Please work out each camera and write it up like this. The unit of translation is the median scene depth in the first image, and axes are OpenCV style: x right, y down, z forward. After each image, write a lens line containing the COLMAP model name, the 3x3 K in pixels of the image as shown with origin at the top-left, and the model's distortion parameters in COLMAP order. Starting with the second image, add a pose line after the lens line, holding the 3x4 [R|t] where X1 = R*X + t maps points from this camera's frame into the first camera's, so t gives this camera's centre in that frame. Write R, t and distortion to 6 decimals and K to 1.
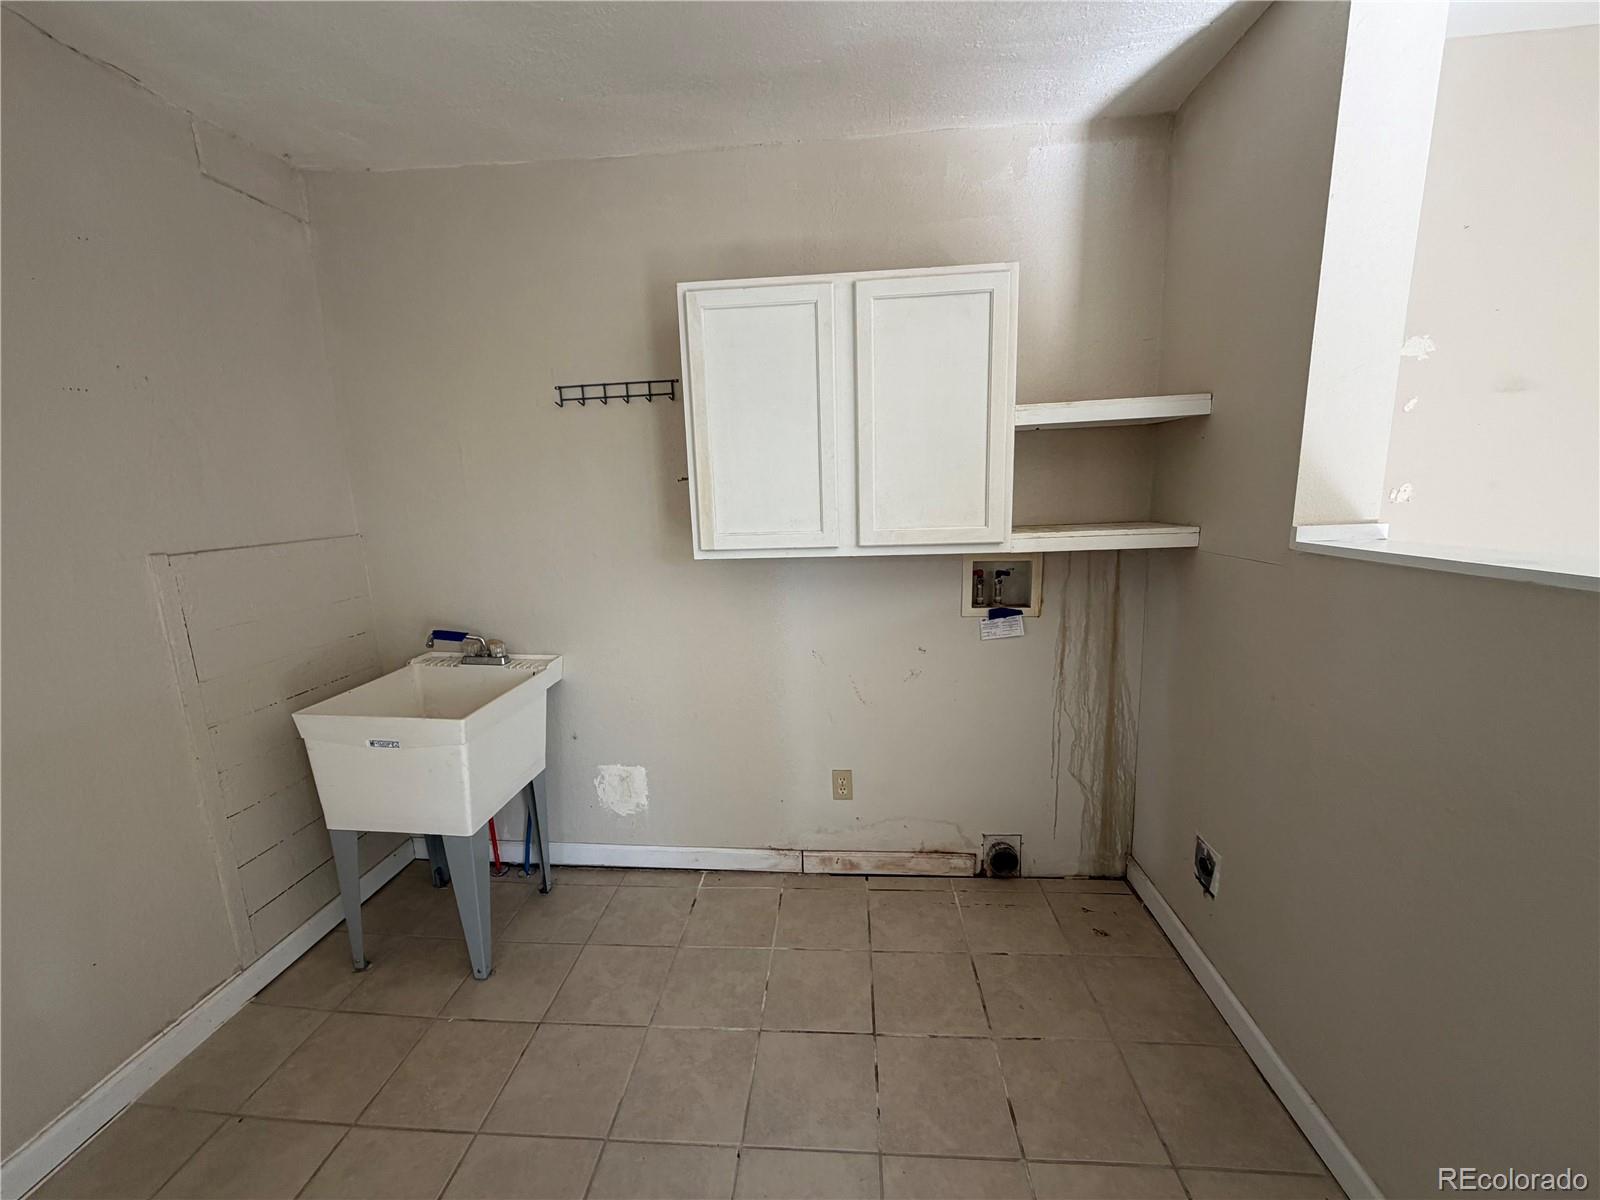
lens RADIAL K [[638.1, 0, 797.1], [0, 638.1, 604.9], [0, 0, 1]] dist [0.000121, -0.000115]
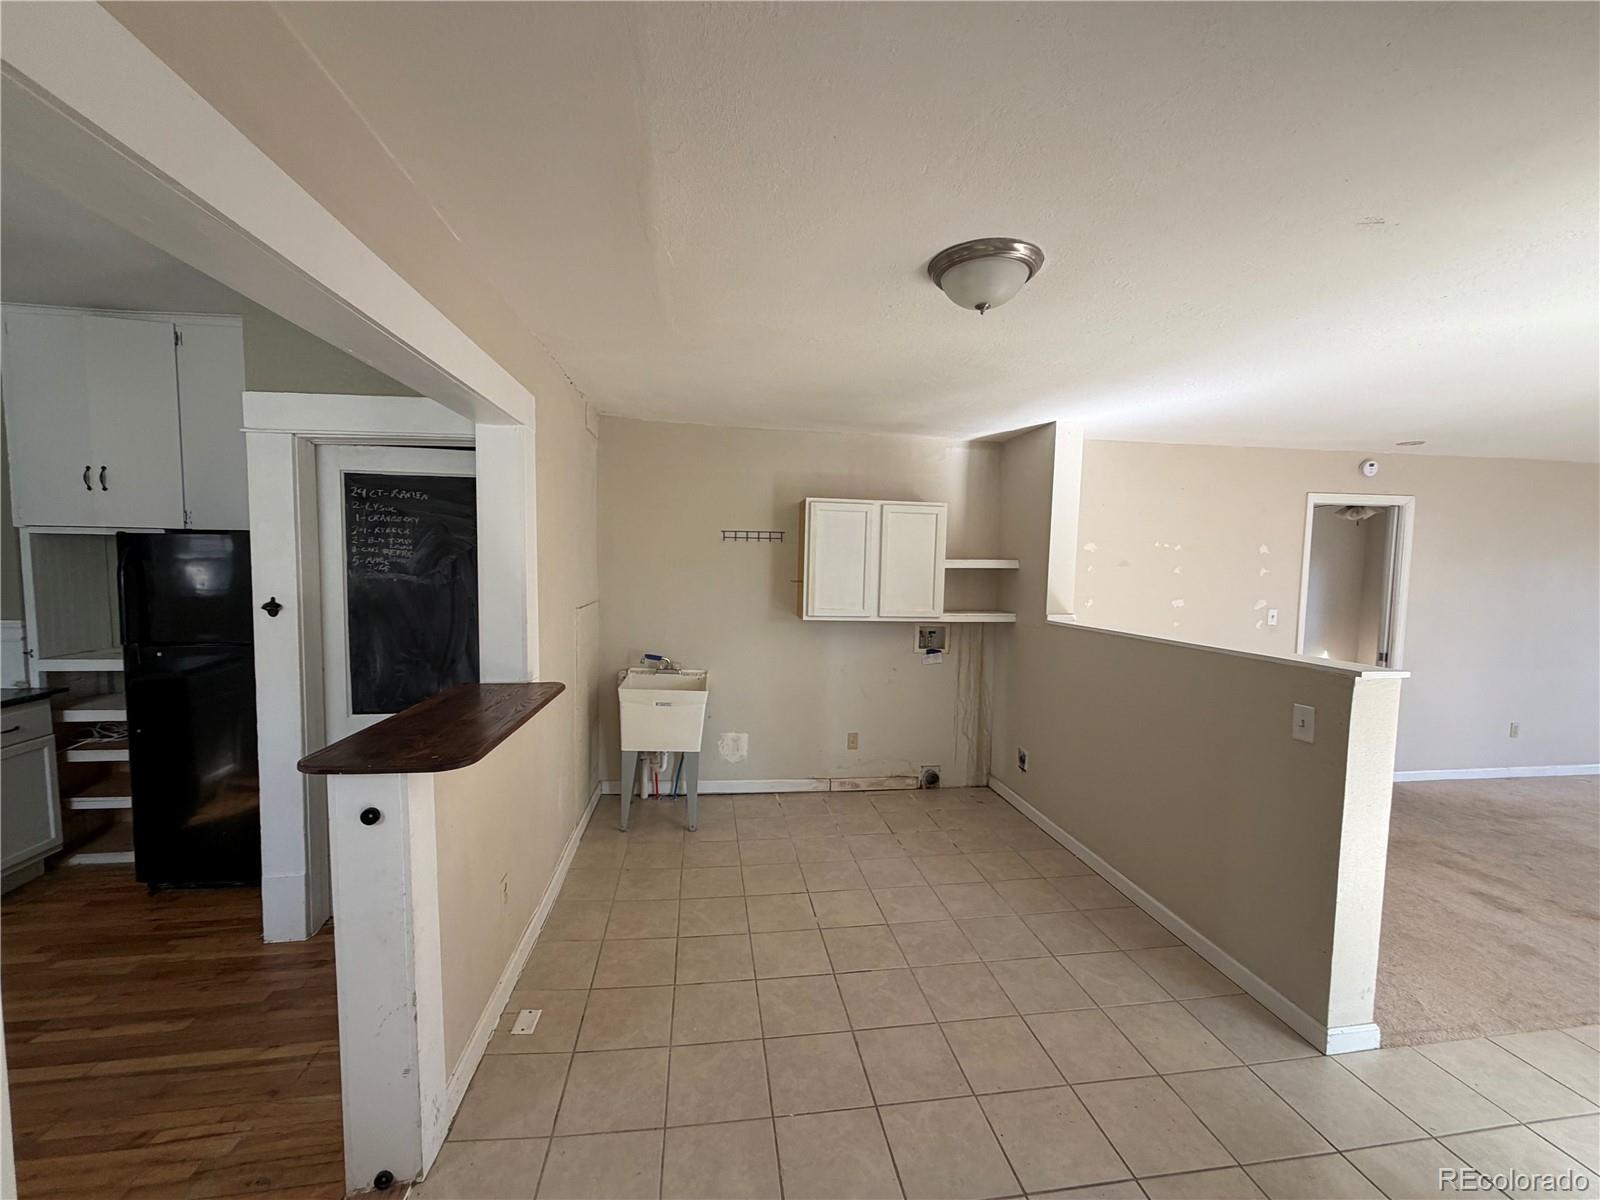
lens RADIAL K [[638.1, 0, 800.0], [0, 638.1, 604.1], [0, 0, 1]] dist [0.000121, -0.000115]
pose [[0.971531, 0.041931, 0.233172, -0.594308], [-0.013643, 0.992482, -0.121630, 0.119112], [-0.236519, 0.114986, 0.964799, -0.929853]]
